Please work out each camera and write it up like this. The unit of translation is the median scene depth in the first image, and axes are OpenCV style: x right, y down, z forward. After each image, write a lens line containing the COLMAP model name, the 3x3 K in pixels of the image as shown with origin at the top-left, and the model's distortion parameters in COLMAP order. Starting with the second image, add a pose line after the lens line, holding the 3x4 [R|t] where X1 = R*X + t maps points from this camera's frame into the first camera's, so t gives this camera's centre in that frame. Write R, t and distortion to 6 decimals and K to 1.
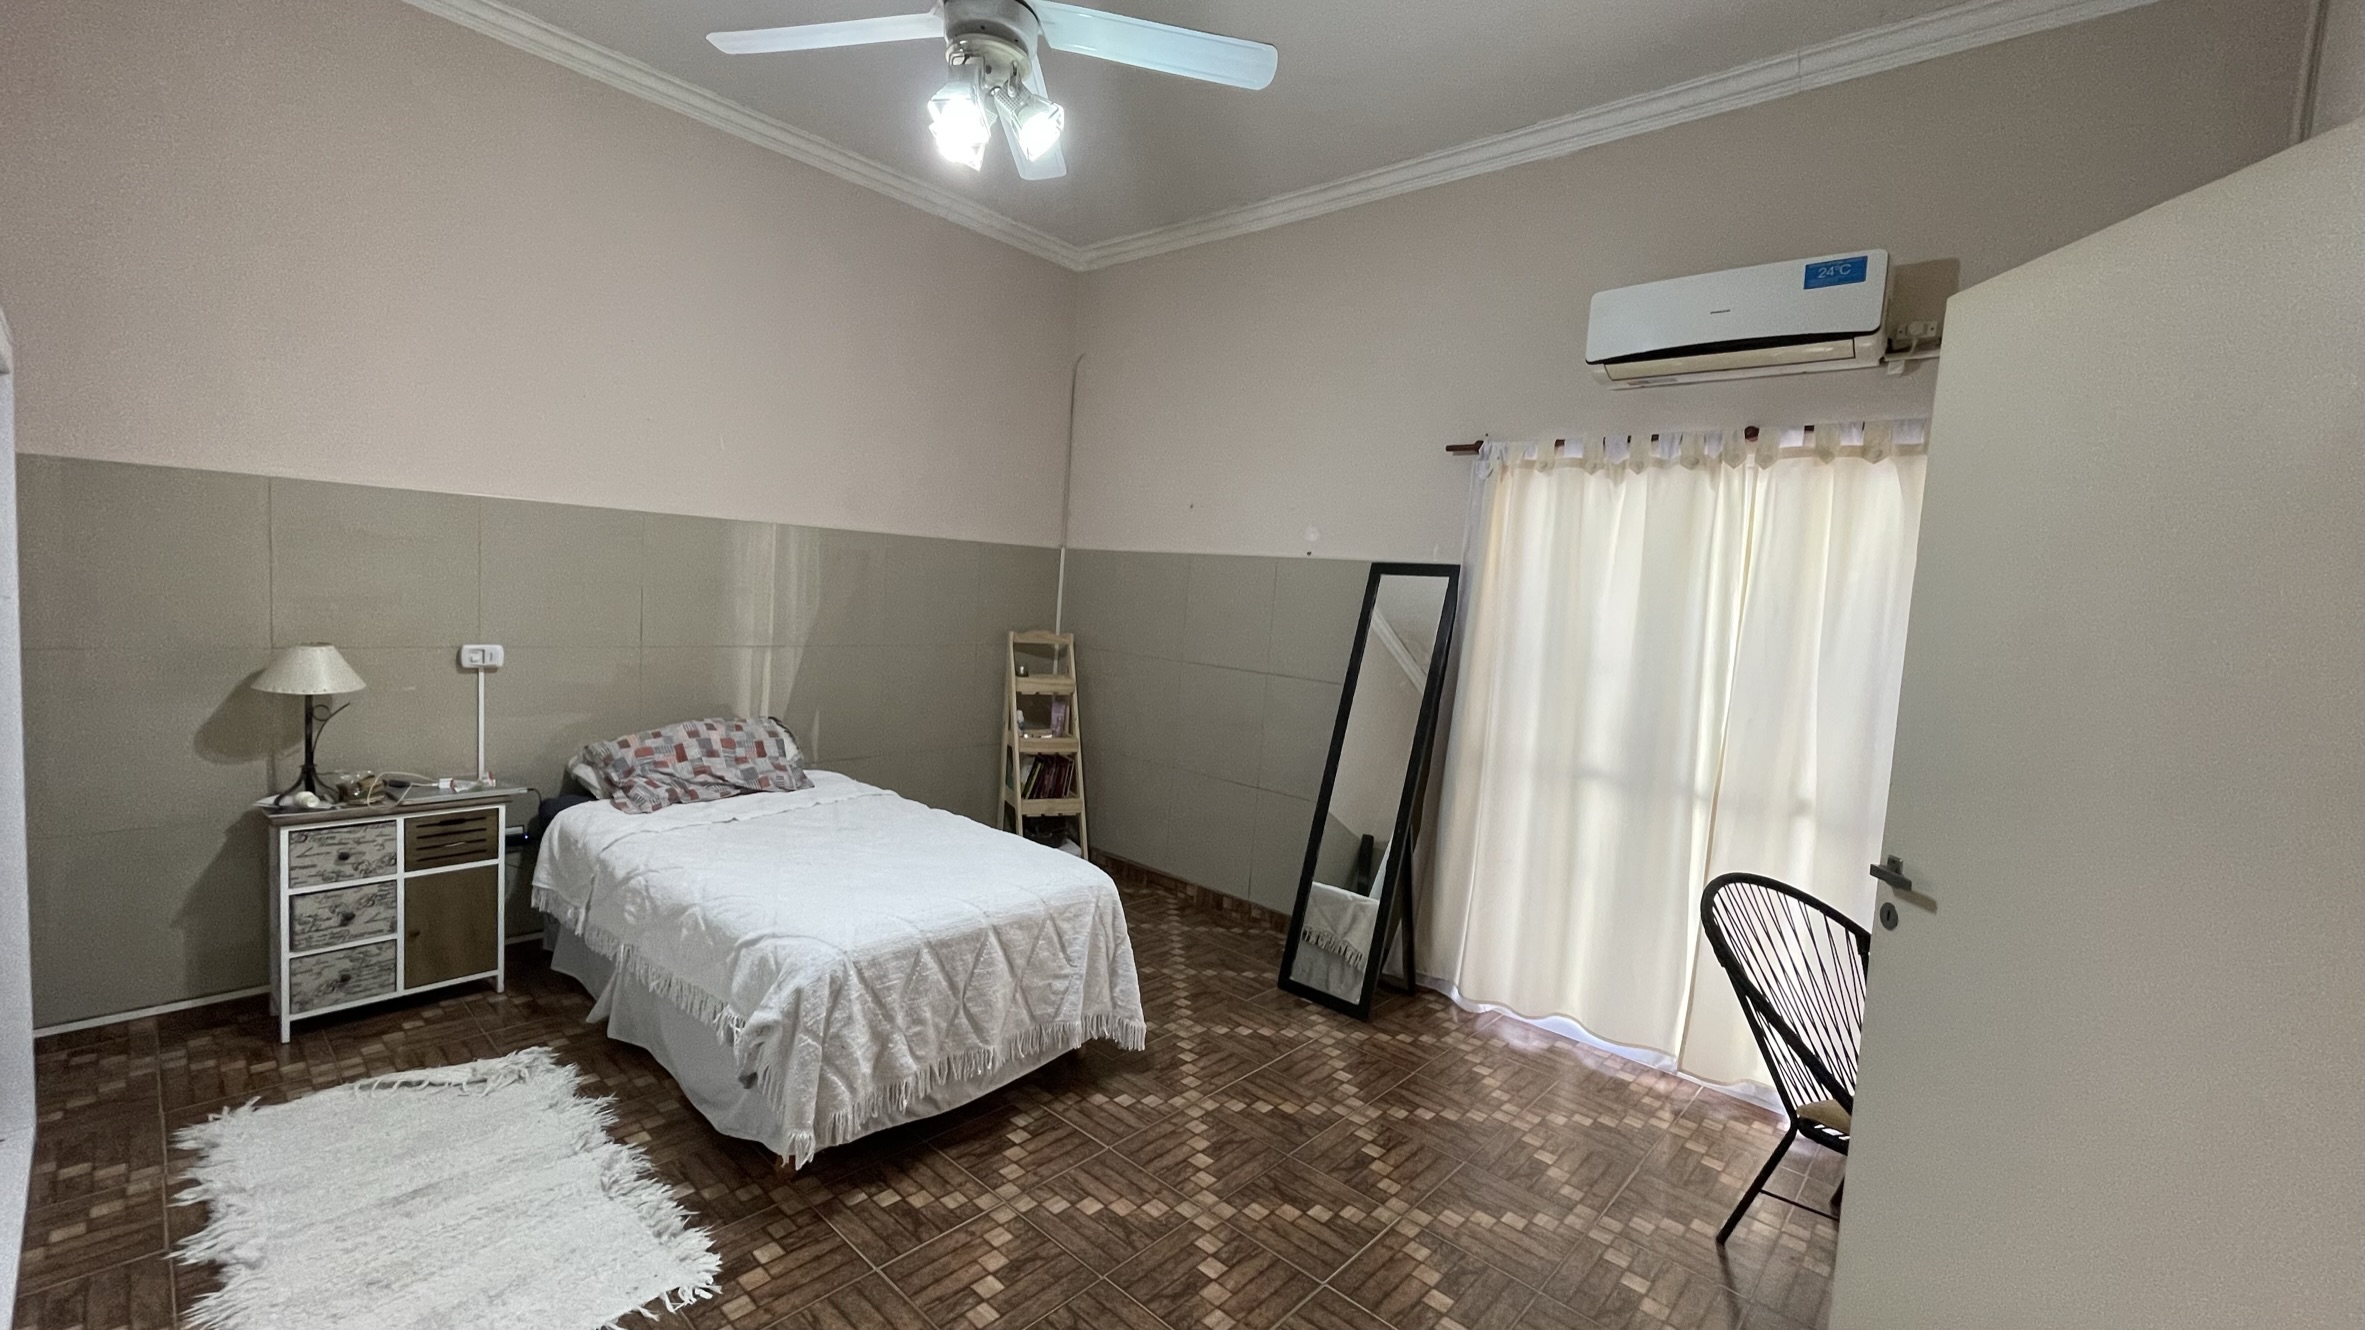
lens RADIAL K [[965.8, 0, 1171.2], [0, 965.8, 656.3], [0, 0, 1]] dist [-0.000152, -0.001085]
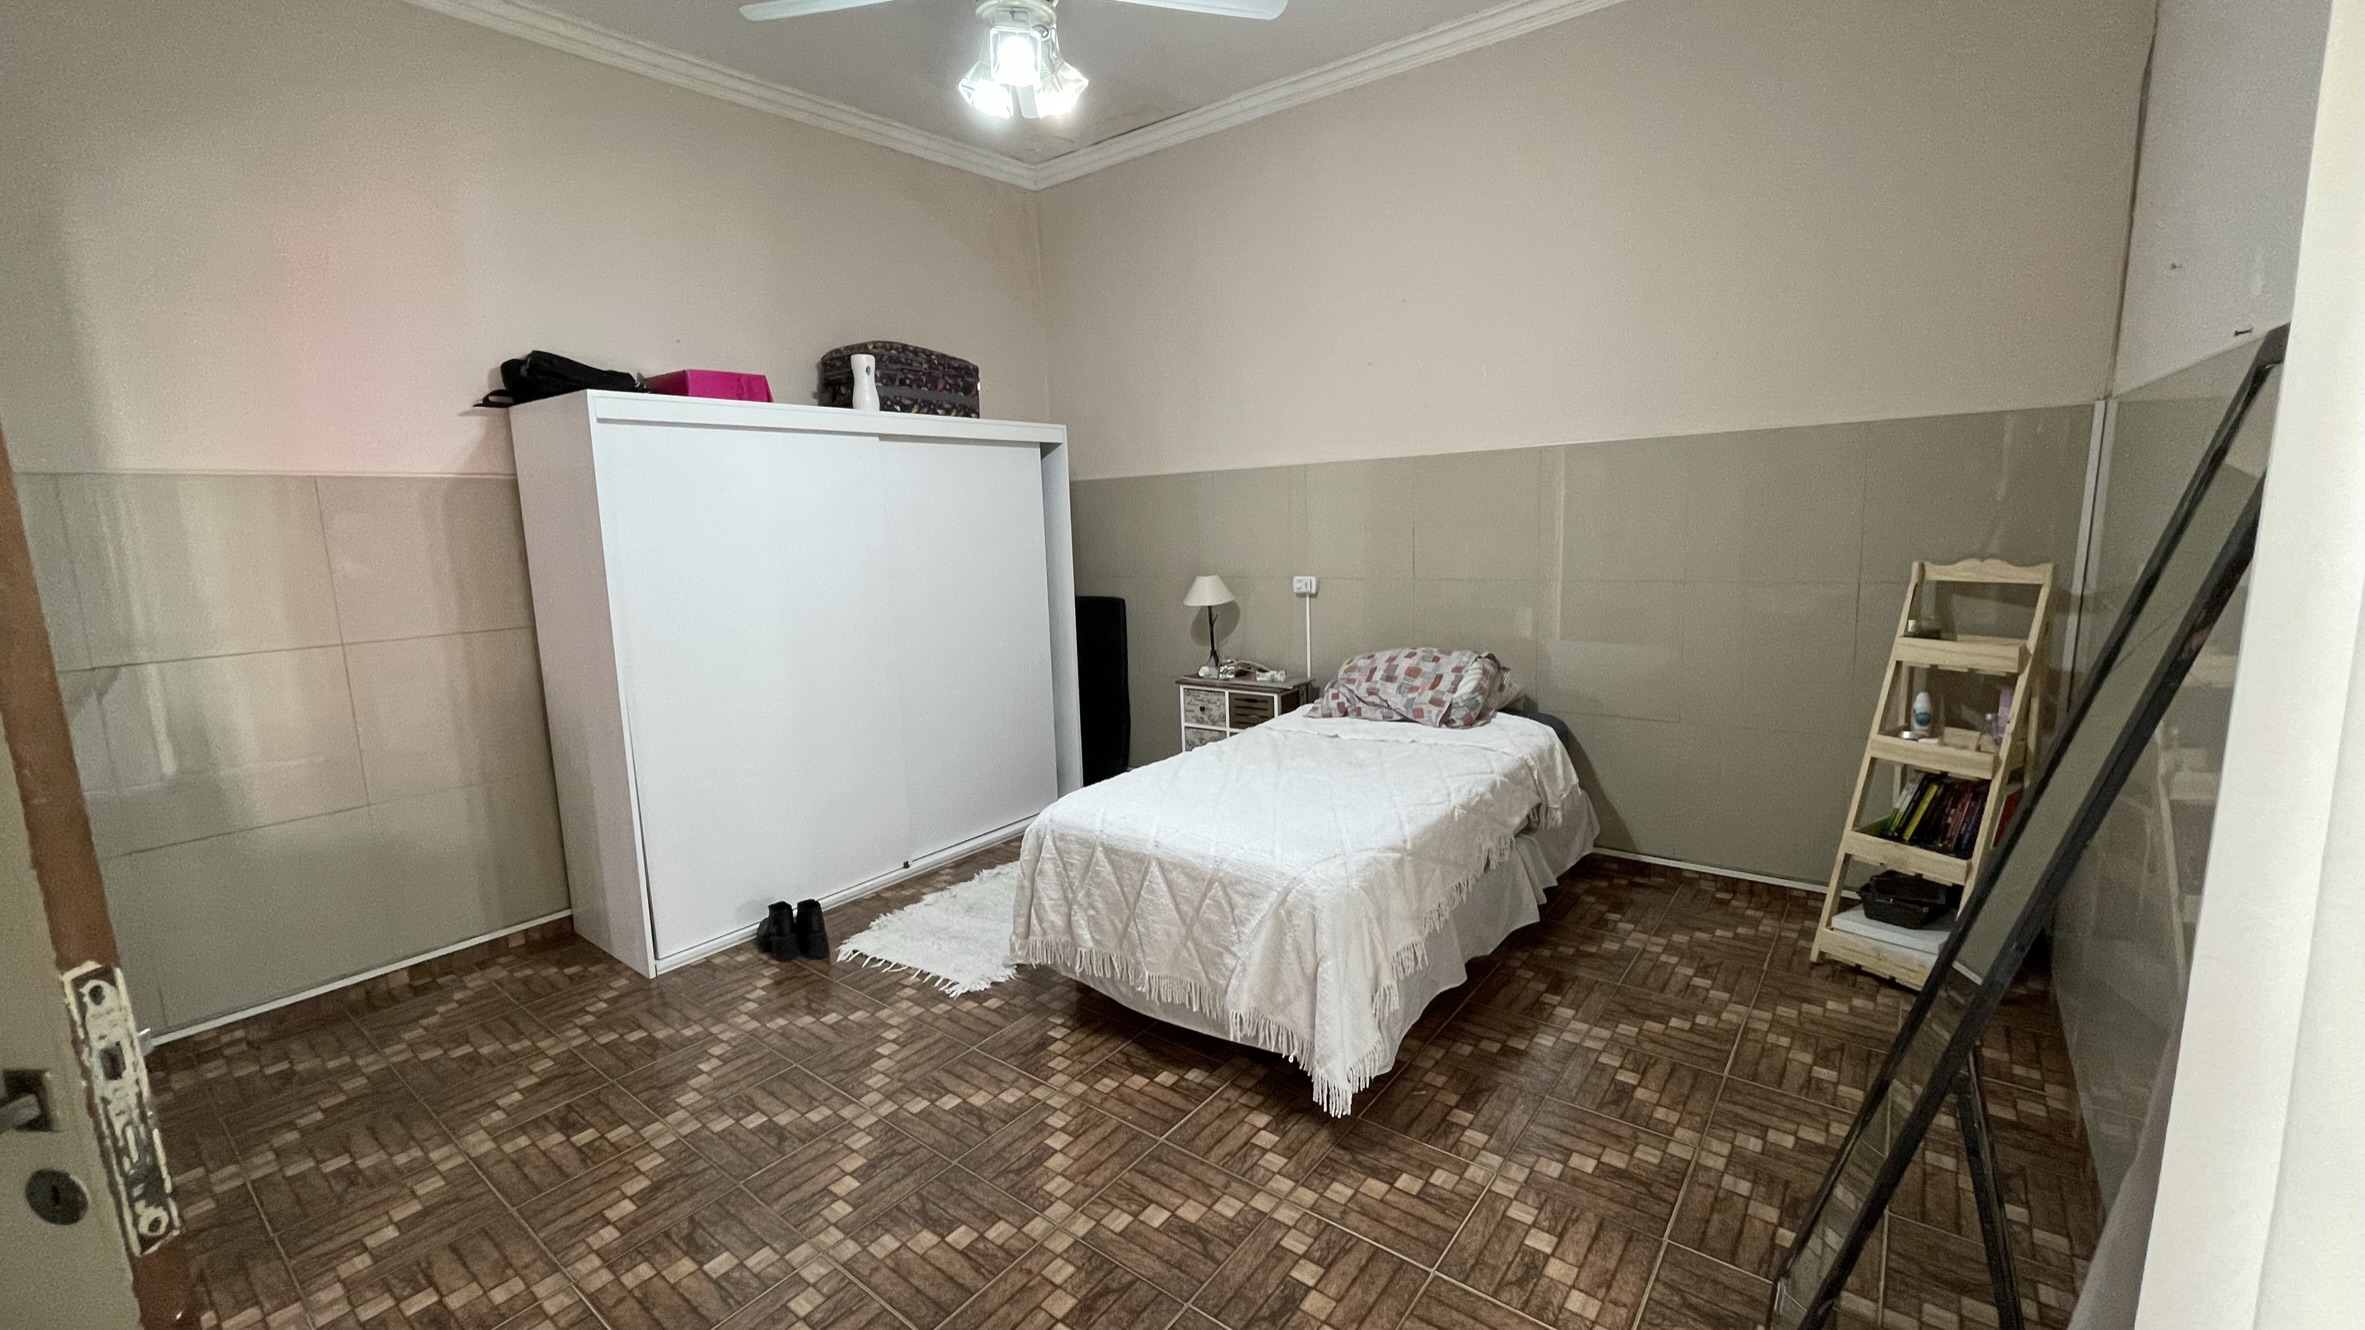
lens RADIAL K [[965.8, 0, 1181.3], [0, 965.8, 662.6], [0, 0, 1]] dist [-0.000152, -0.001085]
pose [[0.072792, 0.090747, -0.993210, 0.736071], [-0.027333, 0.995659, 0.088968, -0.008175], [0.996973, 0.020672, 0.074956, 0.887865]]
